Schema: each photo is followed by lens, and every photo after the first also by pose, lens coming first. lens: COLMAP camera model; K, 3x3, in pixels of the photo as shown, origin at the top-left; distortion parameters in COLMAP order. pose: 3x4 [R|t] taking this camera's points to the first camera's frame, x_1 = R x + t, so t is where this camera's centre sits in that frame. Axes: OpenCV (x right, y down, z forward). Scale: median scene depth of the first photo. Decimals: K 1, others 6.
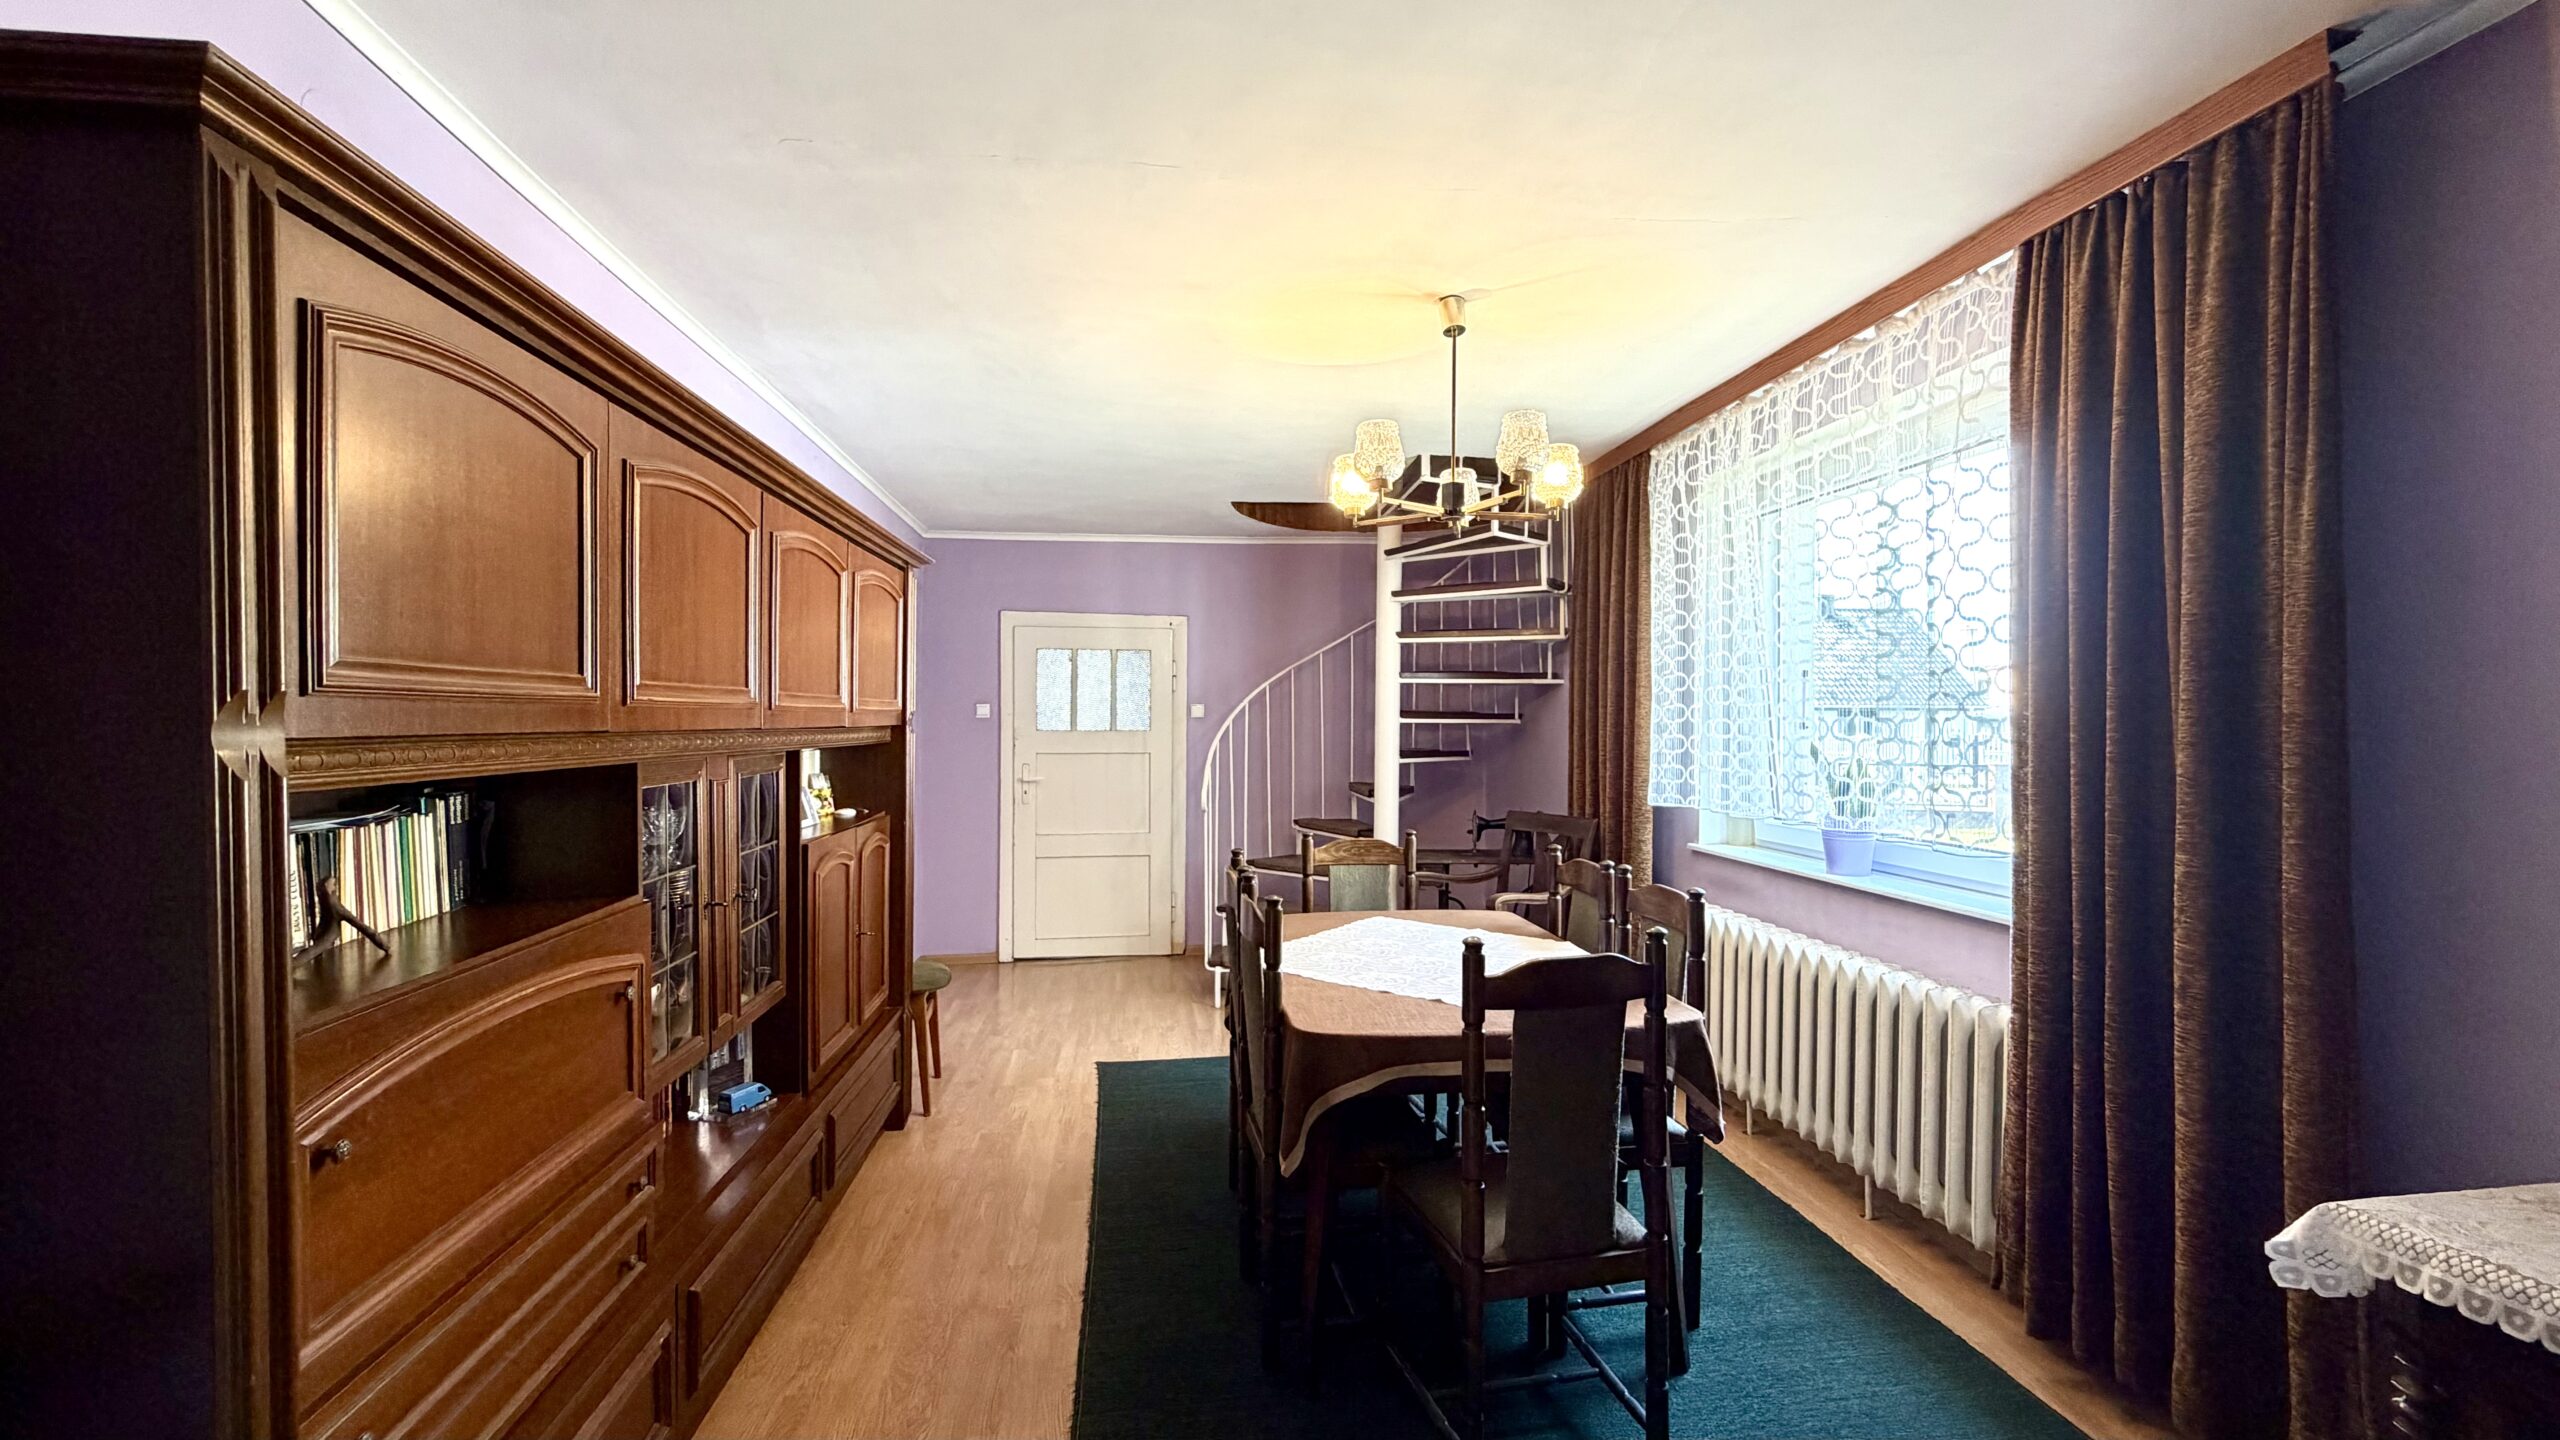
lens RADIAL K [[1016.5, 0, 1282.8], [0, 1016.5, 726.4], [0, 0, 1]] dist [-0.001041, 0.000150]
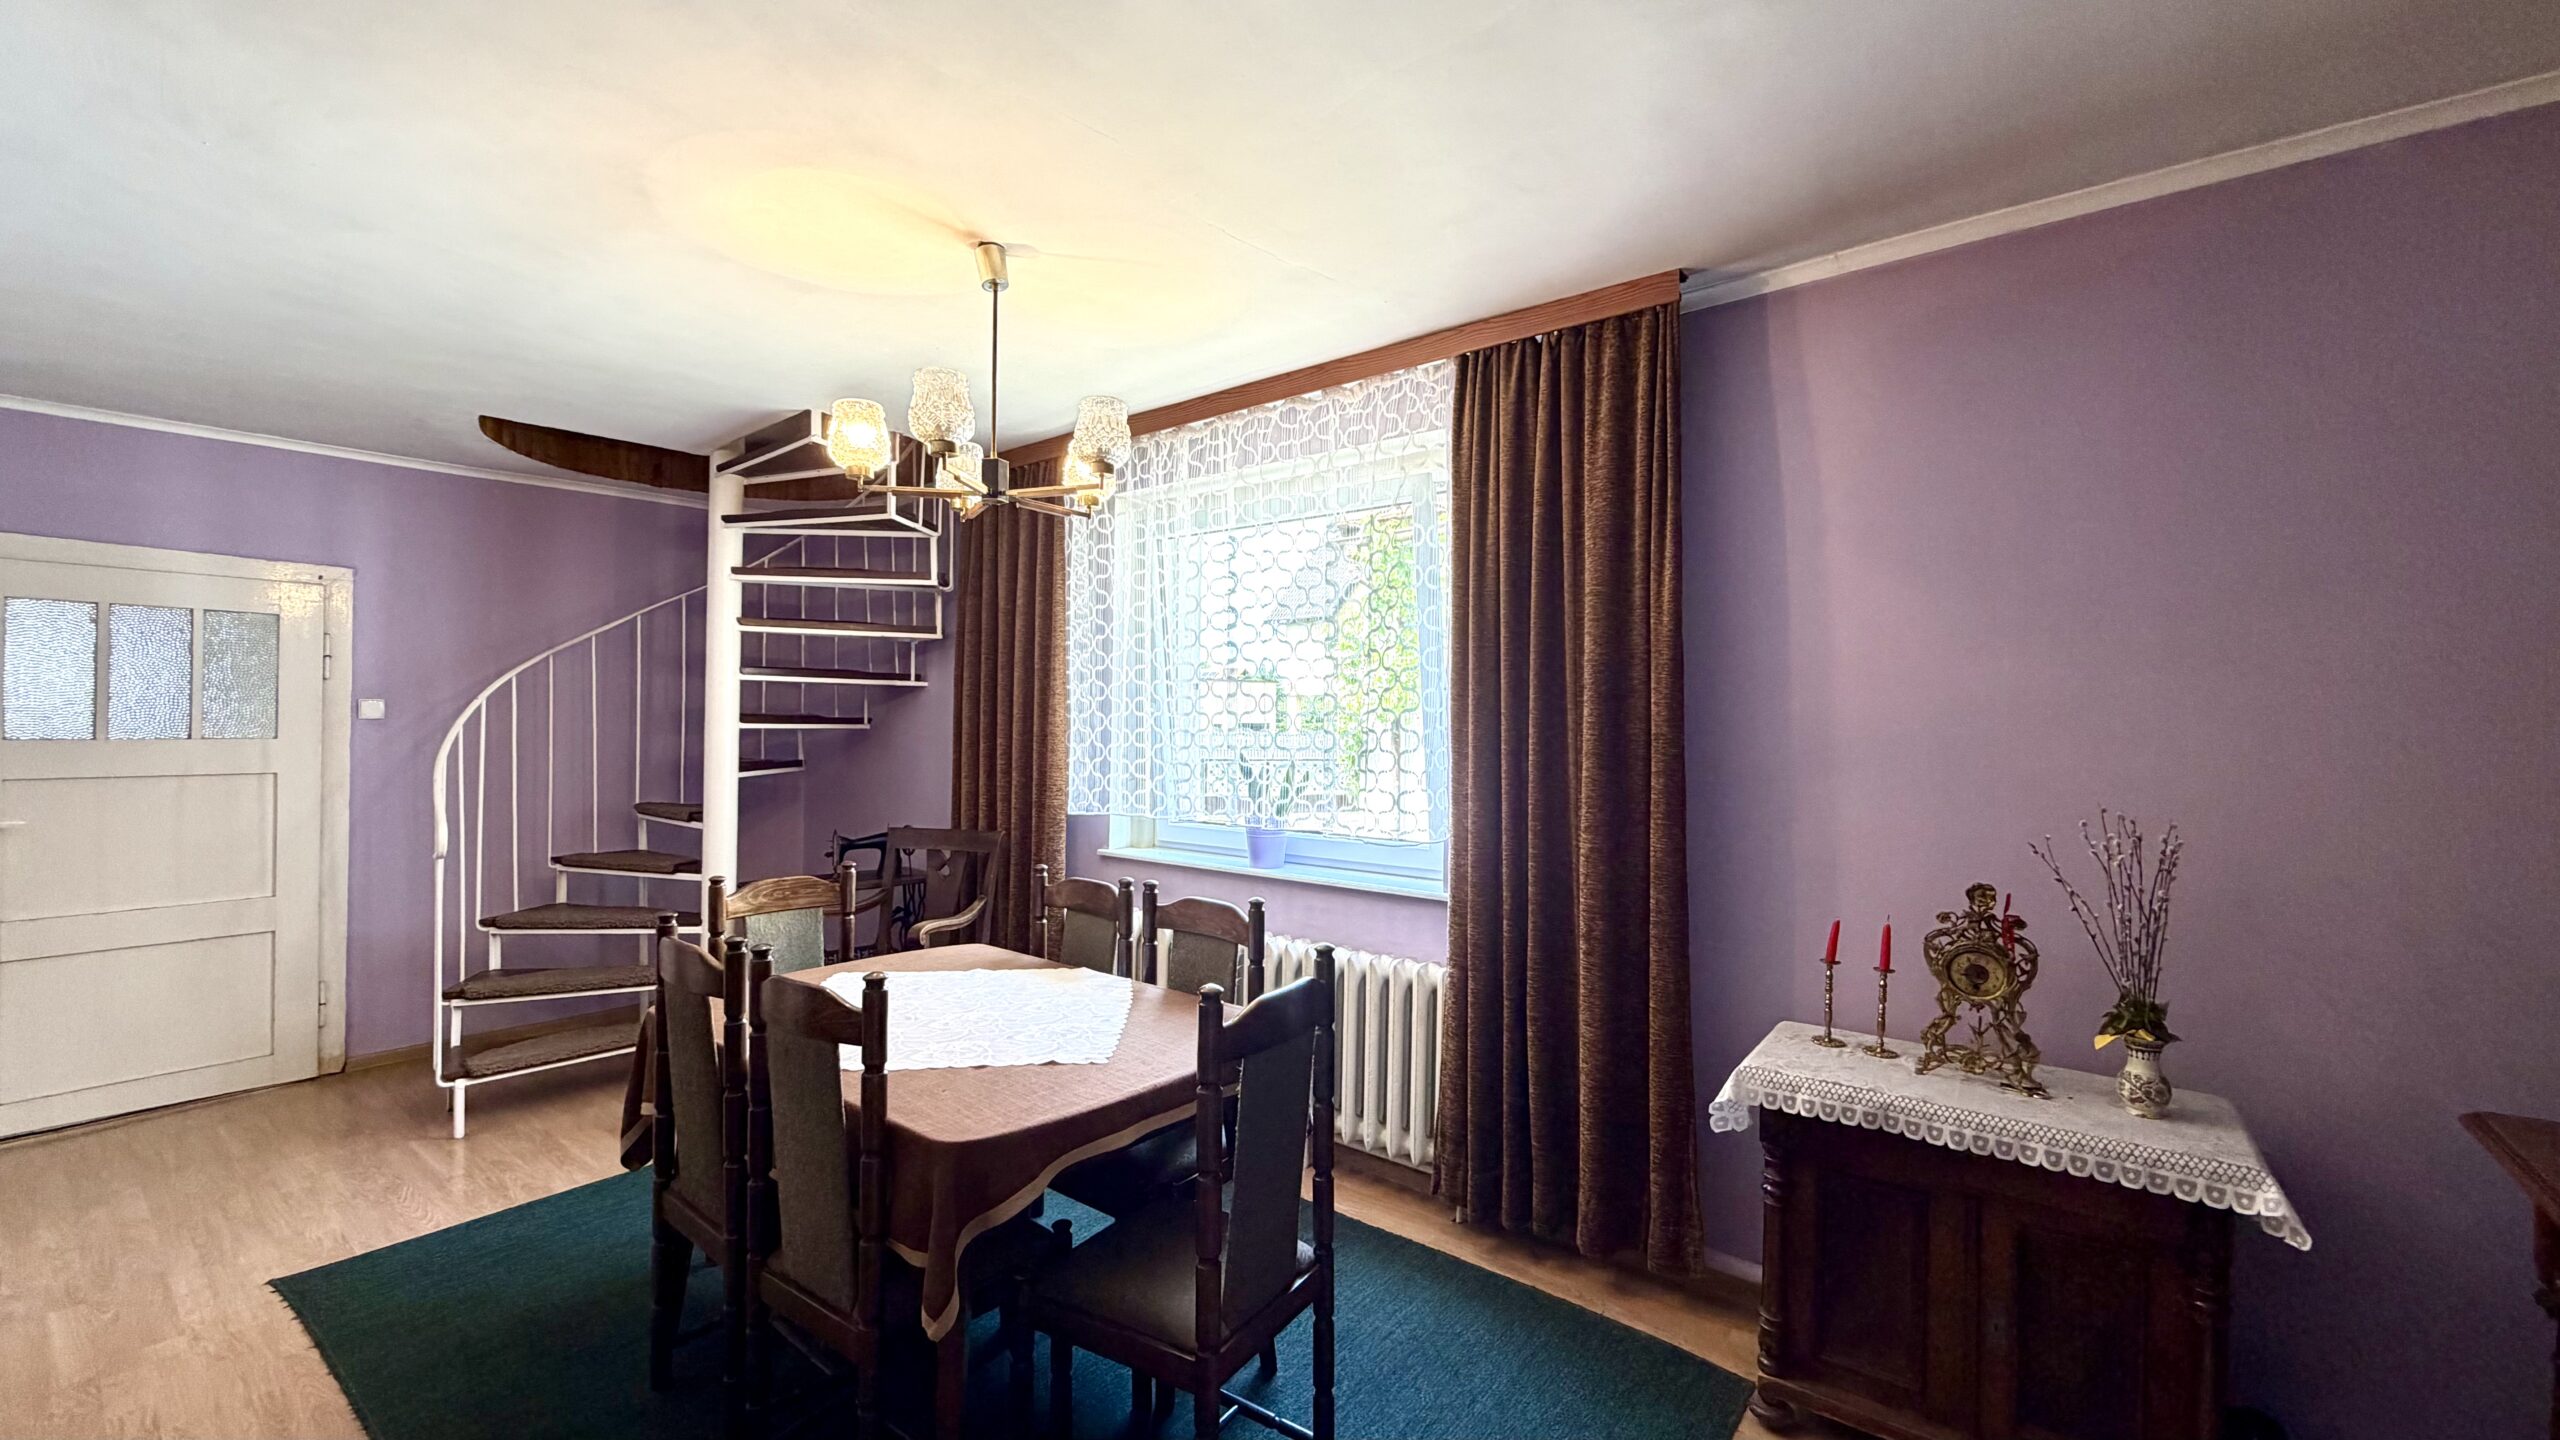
lens RADIAL K [[1016.5, 0, 1282.8], [0, 1016.5, 726.4], [0, 0, 1]] dist [-0.001041, 0.000150]
pose [[0.726255, 0.002434, 0.687421, -0.189382], [-0.003475, 0.999994, 0.000132, -0.010144], [-0.687416, -0.002485, 0.726259, 0.153239]]
